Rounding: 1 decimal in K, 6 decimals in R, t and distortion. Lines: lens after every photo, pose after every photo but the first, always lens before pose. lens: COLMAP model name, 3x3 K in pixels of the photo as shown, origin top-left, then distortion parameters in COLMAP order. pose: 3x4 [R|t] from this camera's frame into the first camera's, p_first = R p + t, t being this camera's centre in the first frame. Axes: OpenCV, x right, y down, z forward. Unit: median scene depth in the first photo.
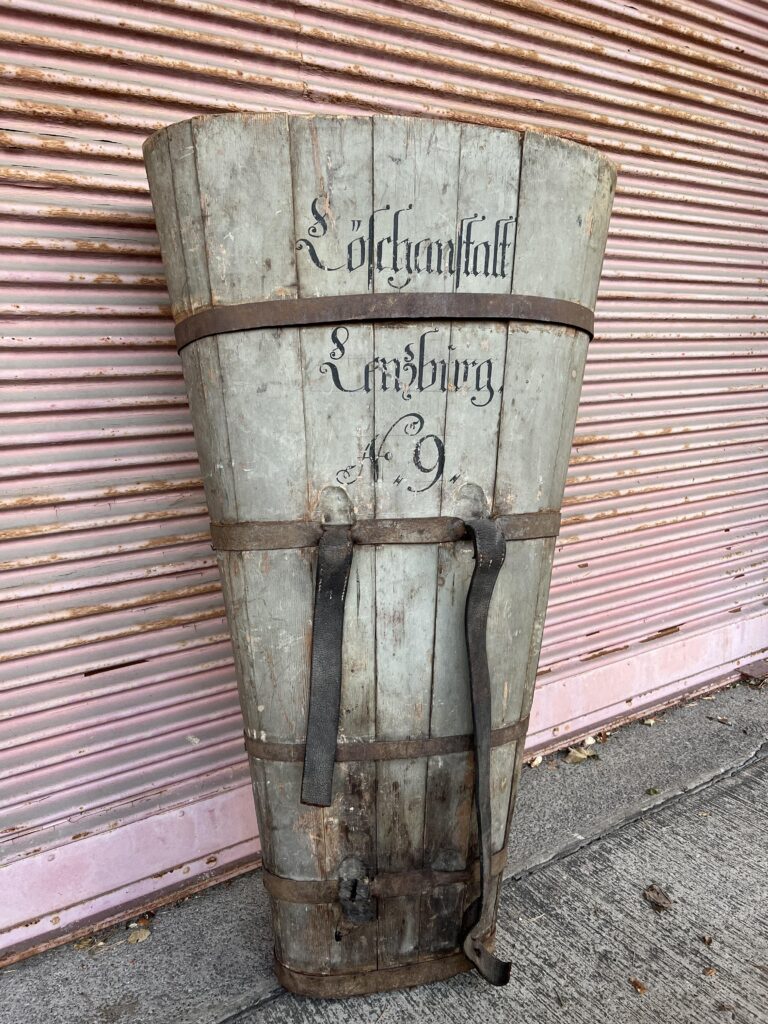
lens RADIAL K [[776.2, 0, 386.4], [0, 776.2, 513.0], [0, 0, 1]] dist [0.022708, -0.028535]
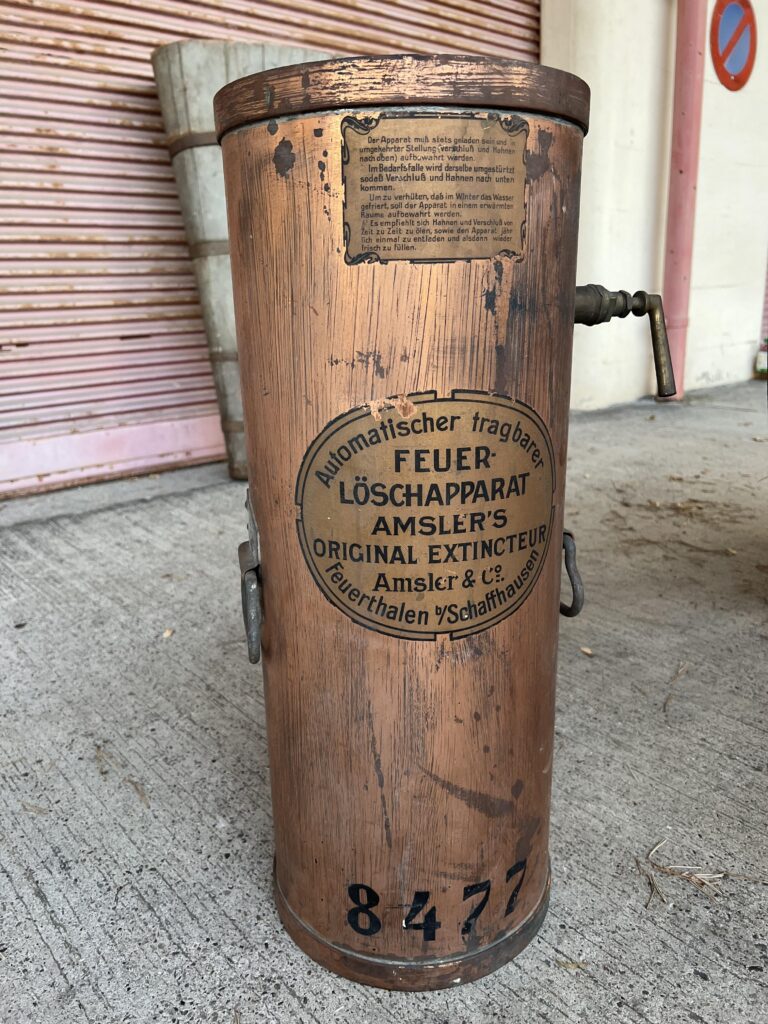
lens RADIAL K [[776.2, 0, 381.9], [0, 776.2, 510.1], [0, 0, 1]] dist [0.022708, -0.028535]
pose [[0.991693, -0.030580, 0.124938, 0.000068], [0.018473, 0.995119, 0.096936, 0.541486], [-0.127292, -0.093823, 0.987418, -1.221266]]
